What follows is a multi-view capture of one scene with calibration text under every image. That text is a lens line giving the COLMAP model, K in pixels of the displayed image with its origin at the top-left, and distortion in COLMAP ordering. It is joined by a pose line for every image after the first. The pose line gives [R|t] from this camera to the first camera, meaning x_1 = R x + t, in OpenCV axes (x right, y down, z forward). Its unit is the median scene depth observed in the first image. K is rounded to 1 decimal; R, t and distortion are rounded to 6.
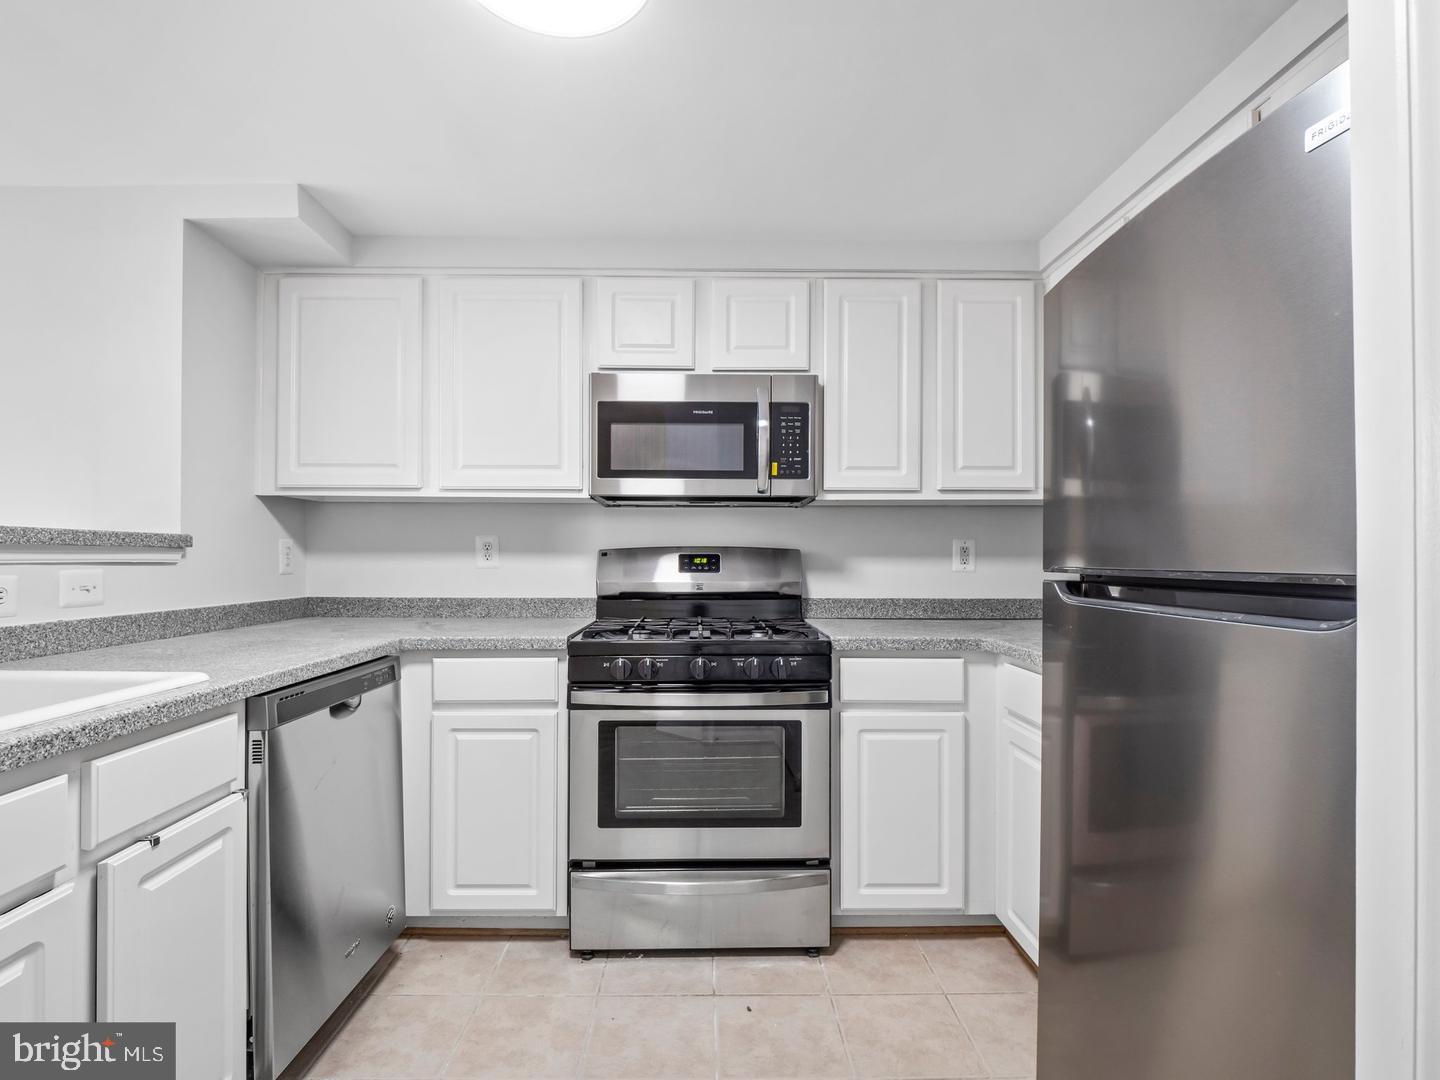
lens RADIAL K [[707.9, 0, 717.0], [0, 707.9, 552.3], [0, 0, 1]] dist [-0.015752, 0.000794]
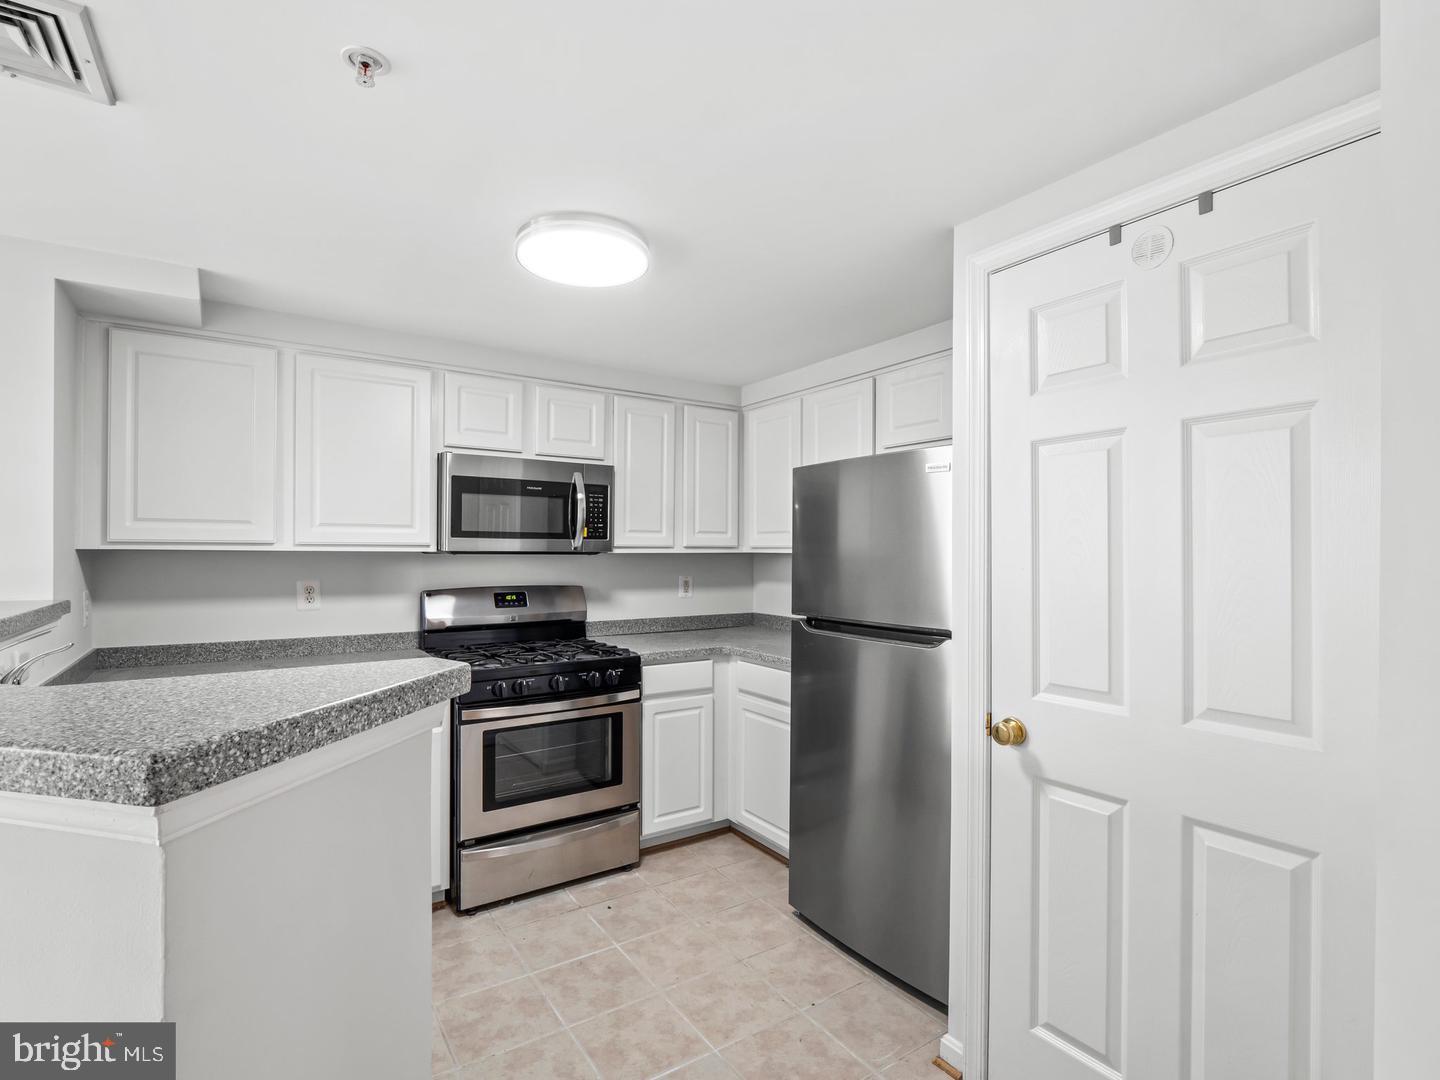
lens RADIAL K [[707.9, 0, 720.9], [0, 707.9, 543.9], [0, 0, 1]] dist [-0.015752, 0.000794]
pose [[0.835291, 0.005942, 0.549775, -0.450980], [-0.007266, 0.999974, 0.000231, -0.097112], [-0.549759, -0.004188, 0.835313, -0.292193]]
